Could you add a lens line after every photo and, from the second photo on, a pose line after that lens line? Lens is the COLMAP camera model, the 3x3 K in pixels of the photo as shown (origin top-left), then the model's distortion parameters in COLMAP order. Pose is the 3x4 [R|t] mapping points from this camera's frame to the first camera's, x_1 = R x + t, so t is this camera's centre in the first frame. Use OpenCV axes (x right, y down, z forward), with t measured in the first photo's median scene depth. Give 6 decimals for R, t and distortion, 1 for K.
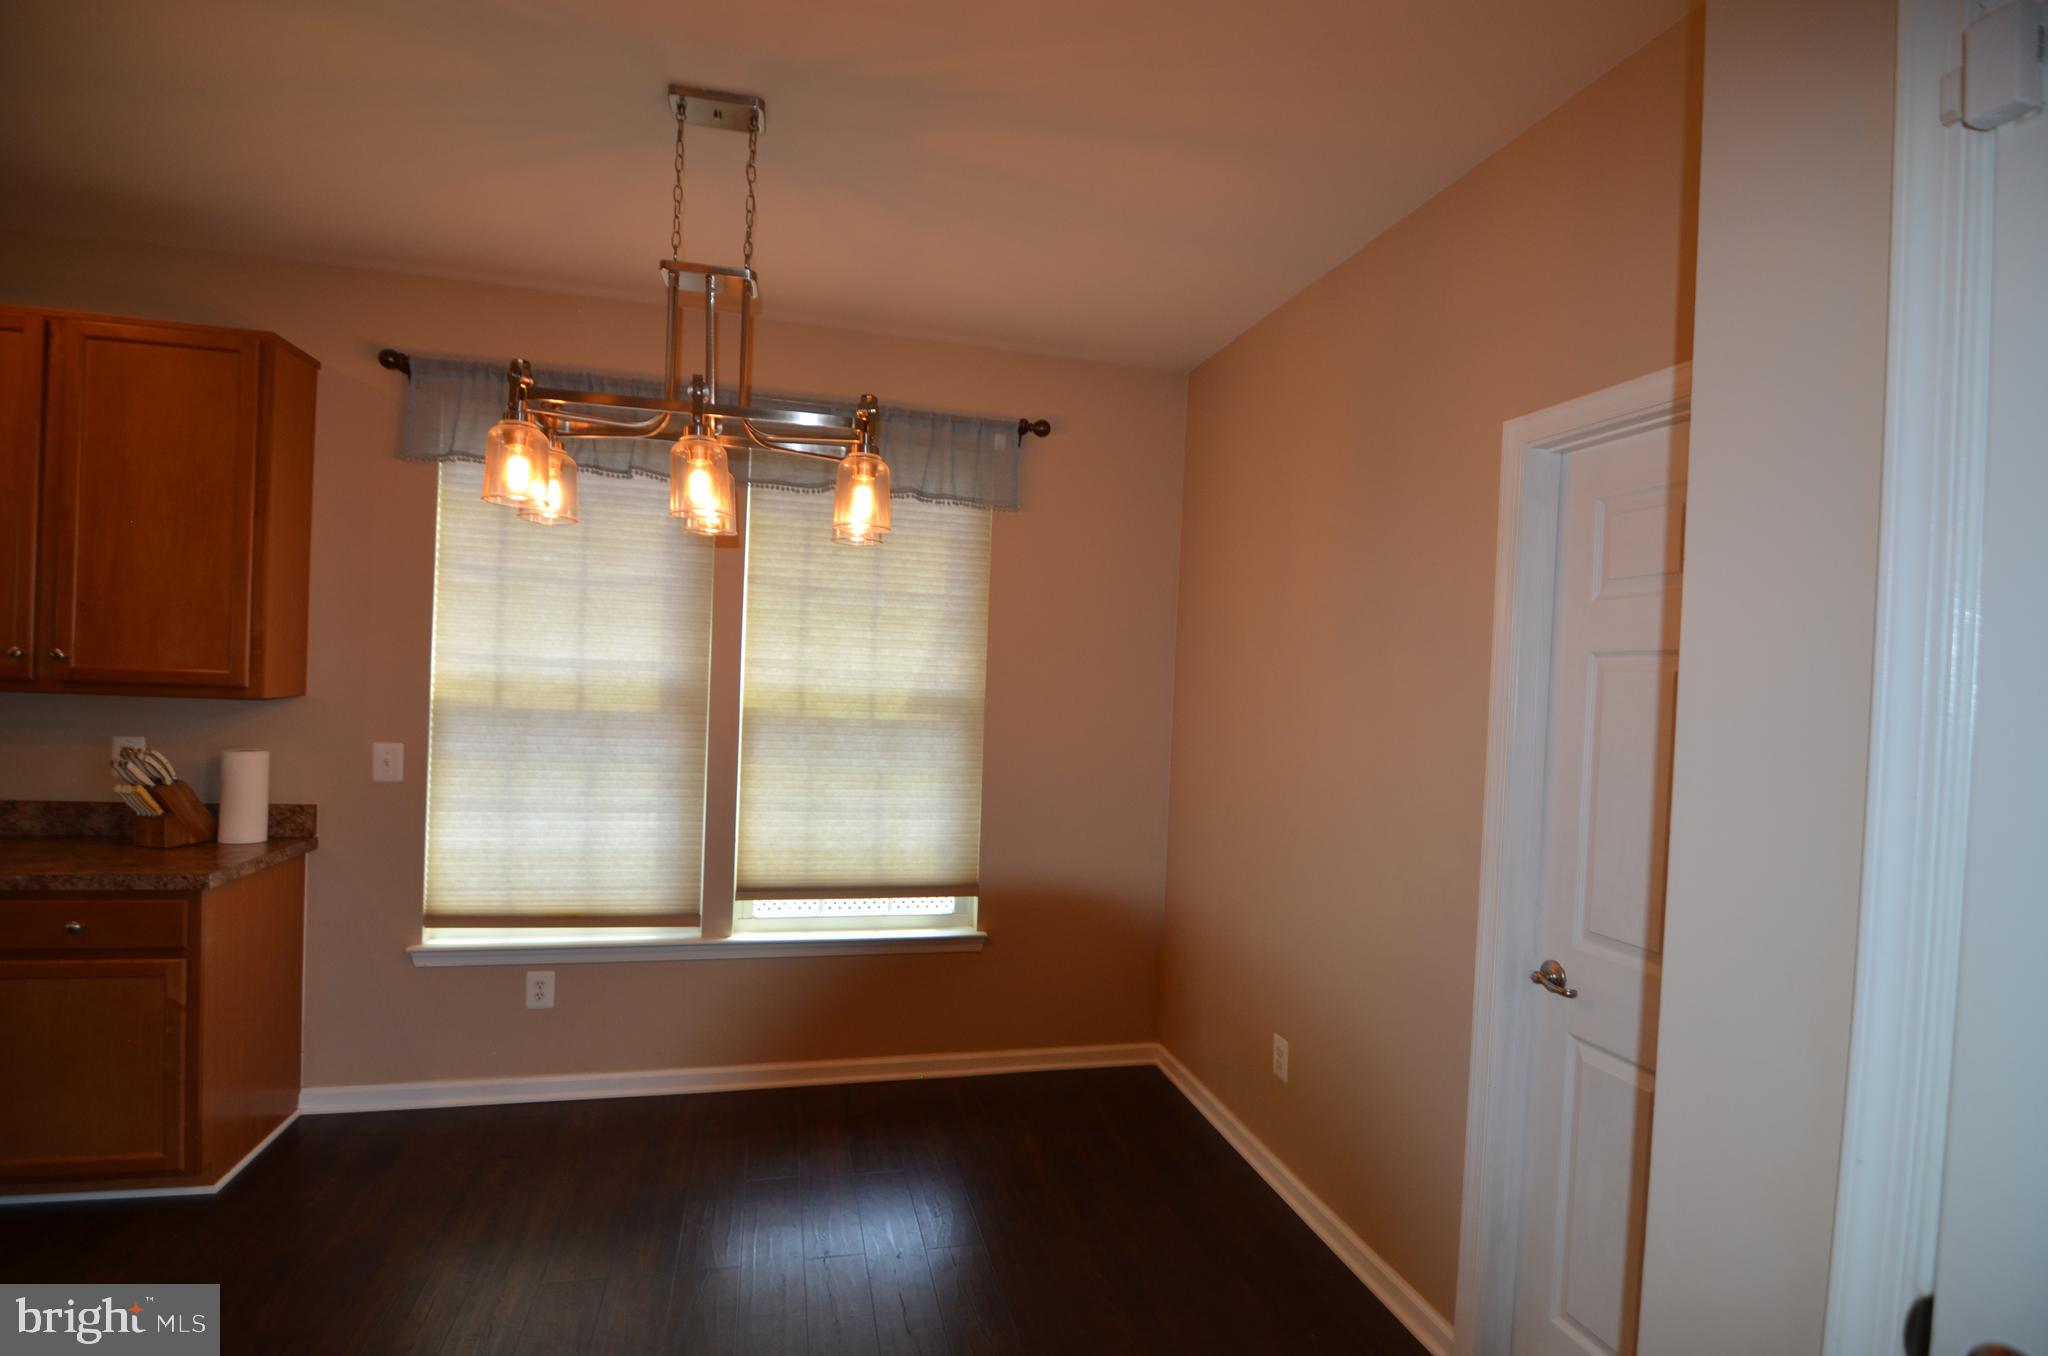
lens RADIAL K [[981.3, 0, 1039.2], [0, 981.3, 677.7], [0, 0, 1]] dist [-0.011916, -0.007710]
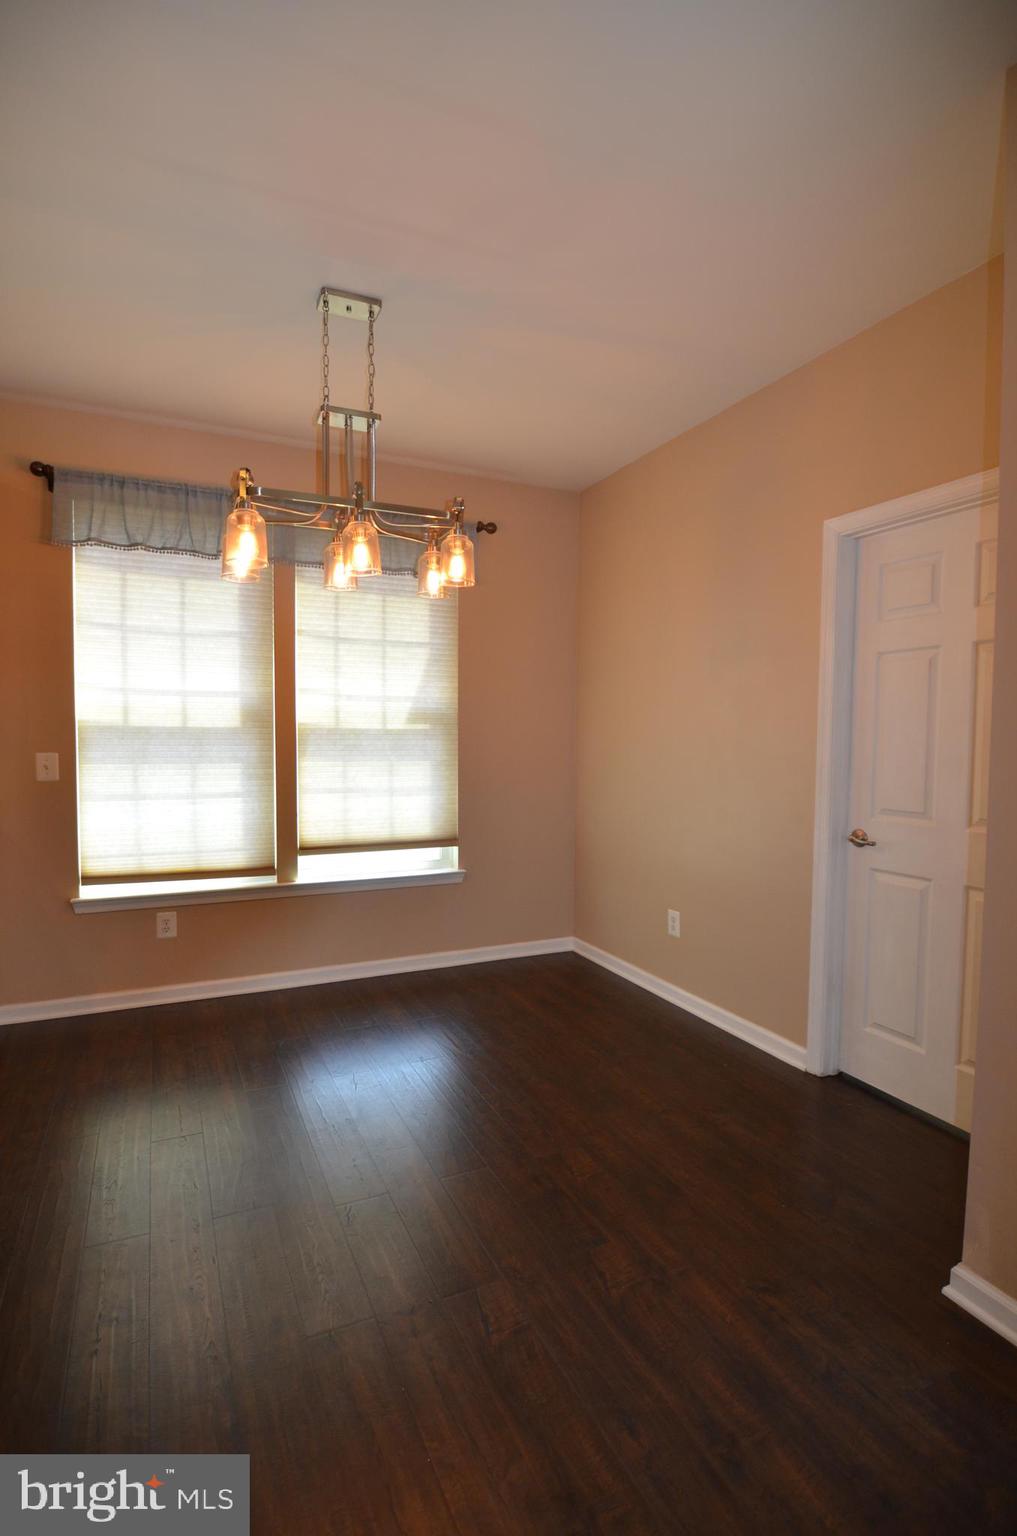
lens RADIAL K [[735.9, 0, 502.6], [0, 735.9, 764.0], [0, 0, 1]] dist [-0.011916, -0.007710]
pose [[0.985133, -0.042624, 0.166421, -0.196612], [0.035006, 0.998212, 0.048444, 0.051877], [-0.168188, -0.041898, 0.984864, -0.118472]]
